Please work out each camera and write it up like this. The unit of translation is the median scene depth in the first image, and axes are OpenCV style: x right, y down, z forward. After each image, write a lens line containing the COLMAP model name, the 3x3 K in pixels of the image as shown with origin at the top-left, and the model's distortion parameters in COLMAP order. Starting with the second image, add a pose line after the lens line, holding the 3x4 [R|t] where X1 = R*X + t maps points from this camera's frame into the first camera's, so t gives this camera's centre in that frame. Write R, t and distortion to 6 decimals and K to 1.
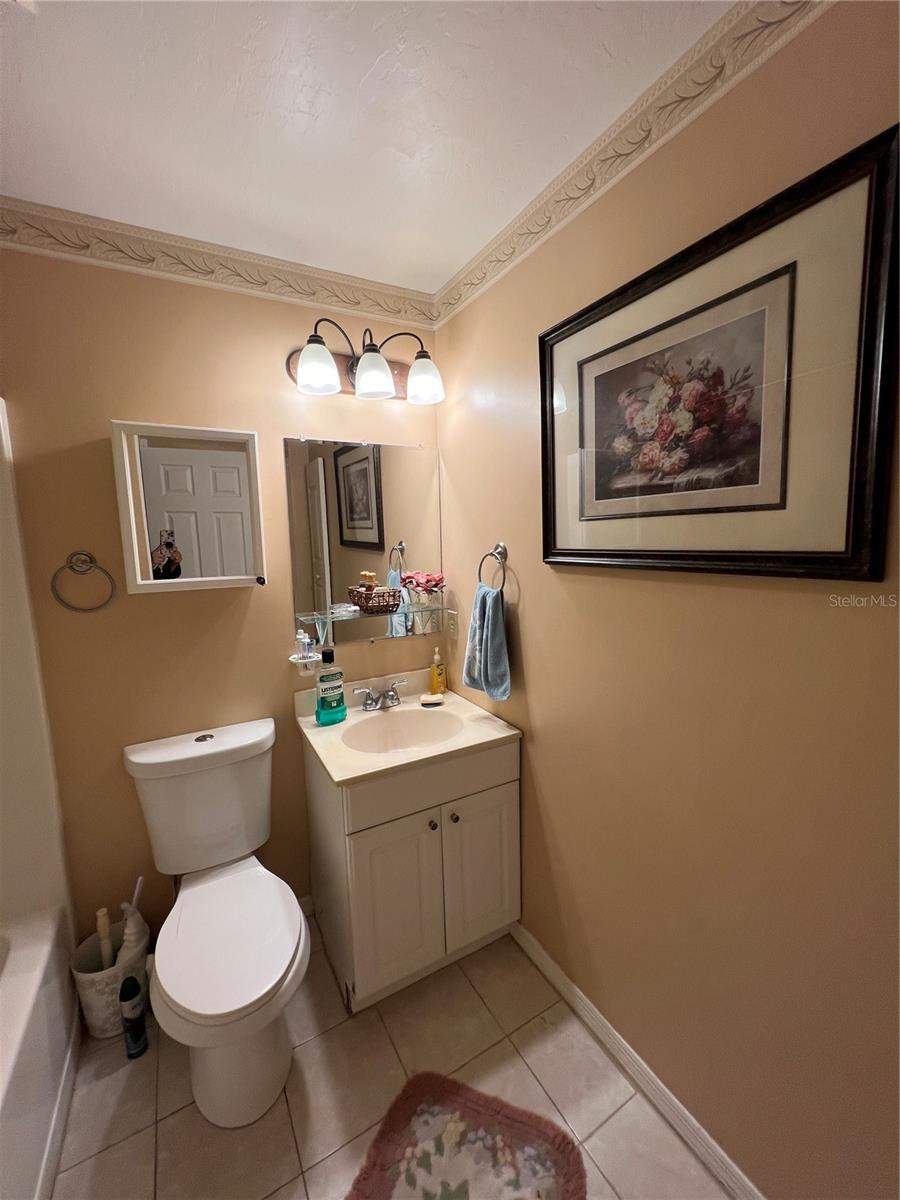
lens RADIAL K [[483.5, 0, 447.0], [0, 483.5, 595.9], [0, 0, 1]] dist [-0.000441, 0.000085]
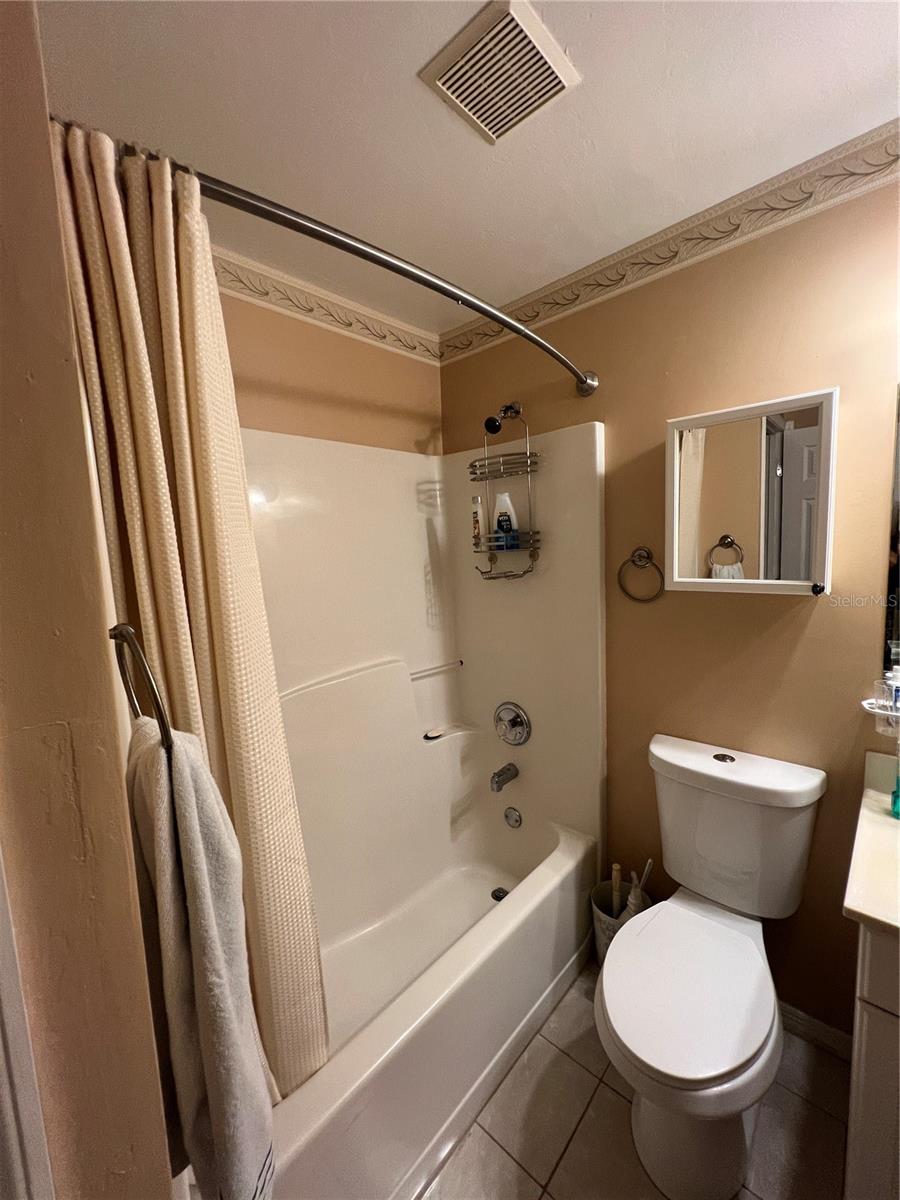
lens RADIAL K [[481.9, 0, 451.3], [0, 481.9, 598.1], [0, 0, 1]] dist [0.001375, -0.000036]
pose [[0.322220, 0.115080, -0.939644, 0.141008], [-0.086921, 0.991987, 0.091685, -0.037887], [0.942666, 0.052132, 0.329641, 0.215817]]
